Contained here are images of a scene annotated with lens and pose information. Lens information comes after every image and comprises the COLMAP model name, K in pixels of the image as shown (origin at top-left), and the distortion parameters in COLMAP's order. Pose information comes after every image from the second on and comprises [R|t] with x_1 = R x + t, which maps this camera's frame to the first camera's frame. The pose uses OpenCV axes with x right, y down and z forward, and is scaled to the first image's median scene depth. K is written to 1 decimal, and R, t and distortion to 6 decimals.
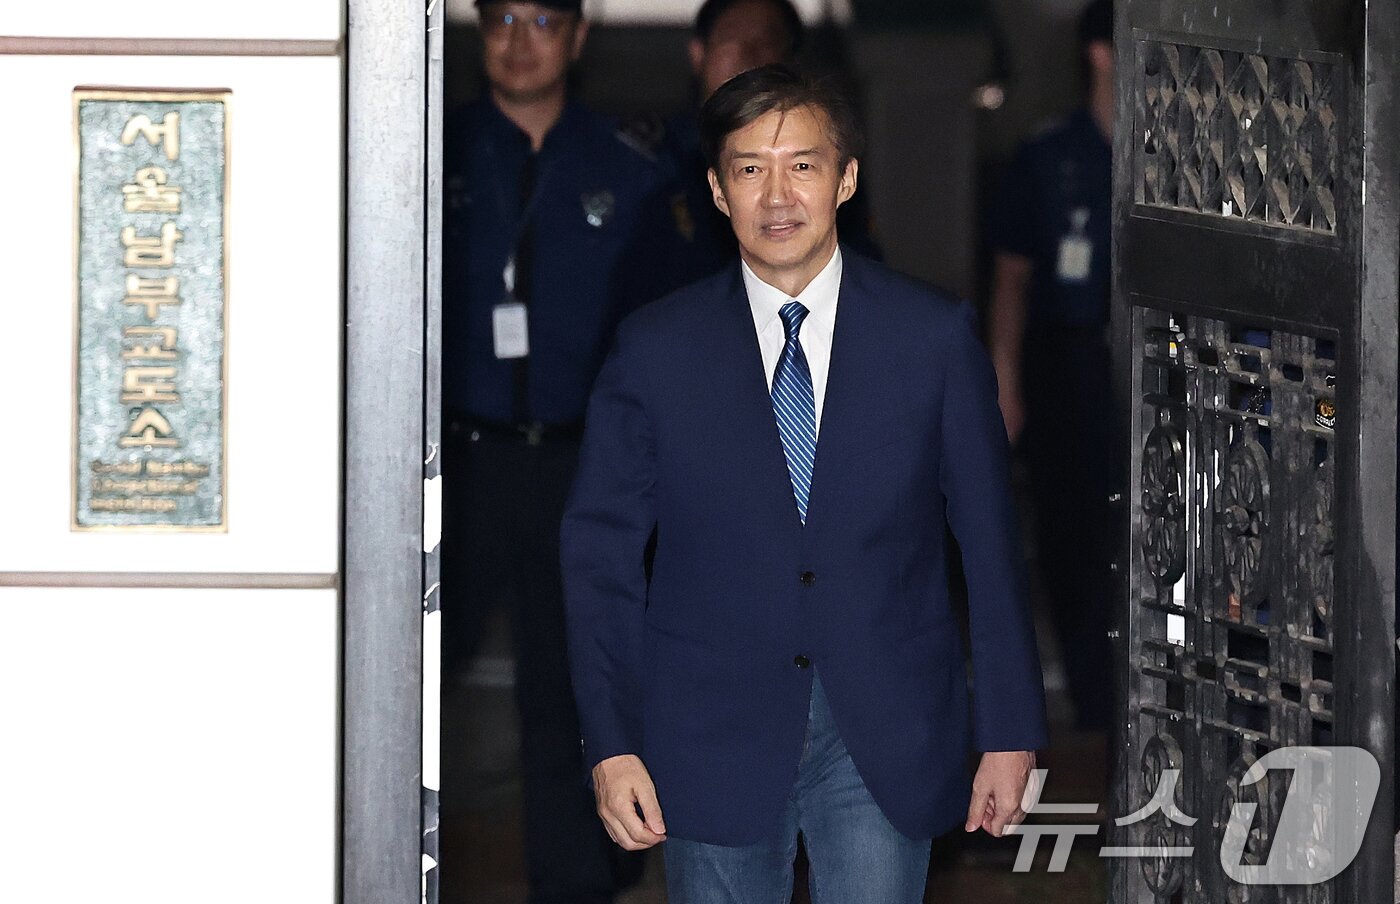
lens RADIAL K [[9842.3, 0, 700.0], [0, 9842.3, 452.0], [0, 0, 1]] dist [-0.373542, -2.464579]
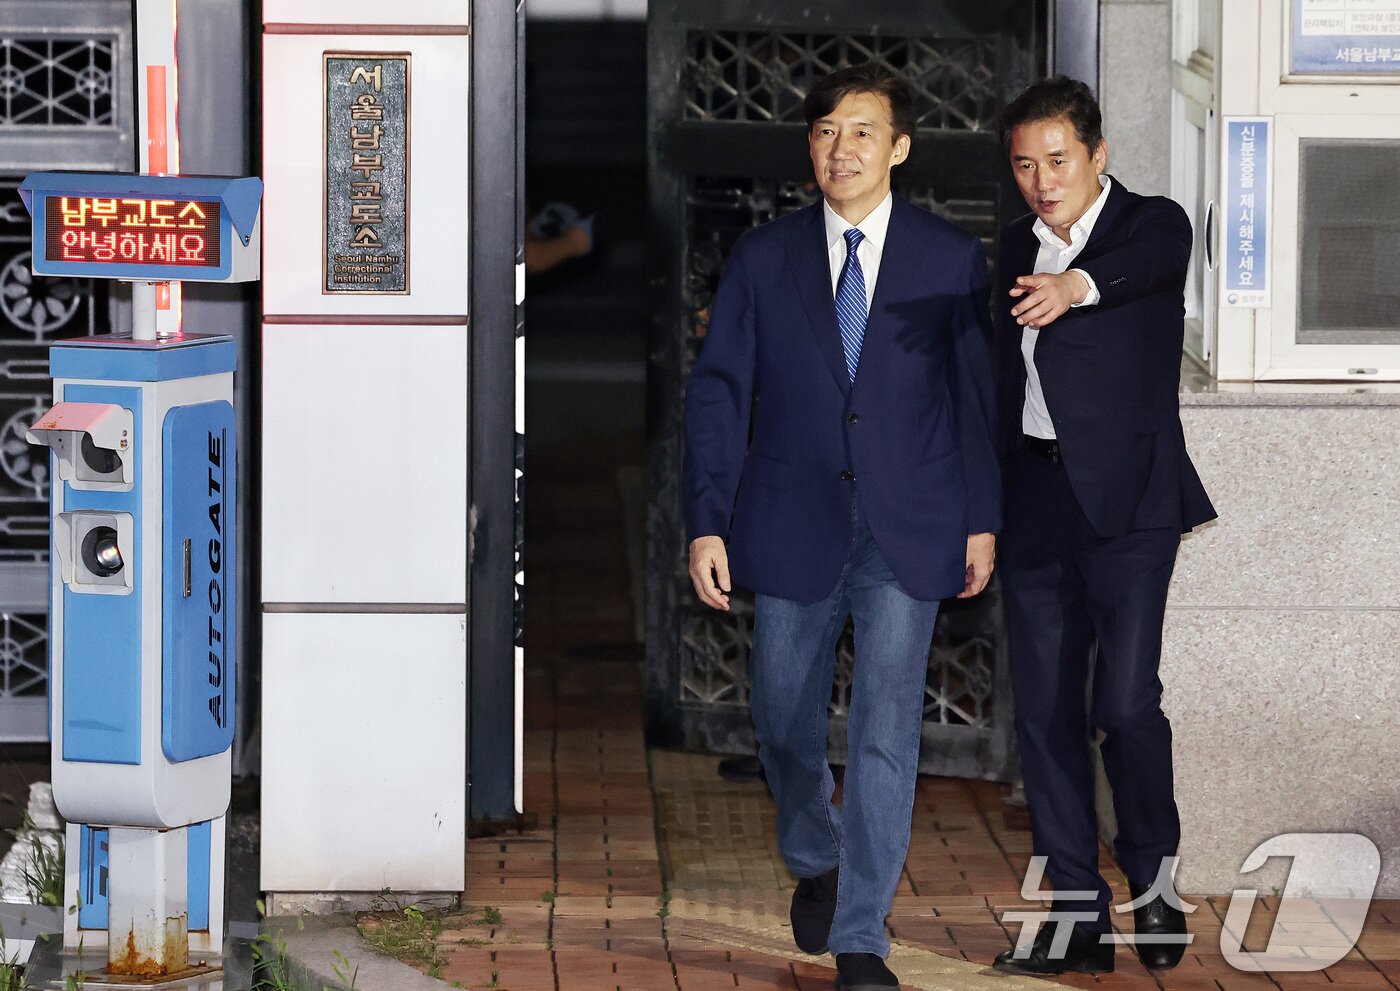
lens RADIAL K [[7221.9, 0, 700.0], [0, 7221.9, 495.5], [0, 0, 1]] dist [0.097065, 8.646970]
pose [[0.999922, -0.001177, -0.012428, 0.023270], [0.001445, 0.999766, 0.021581, 0.016802], [0.012399, -0.021598, 0.999690, -0.352999]]
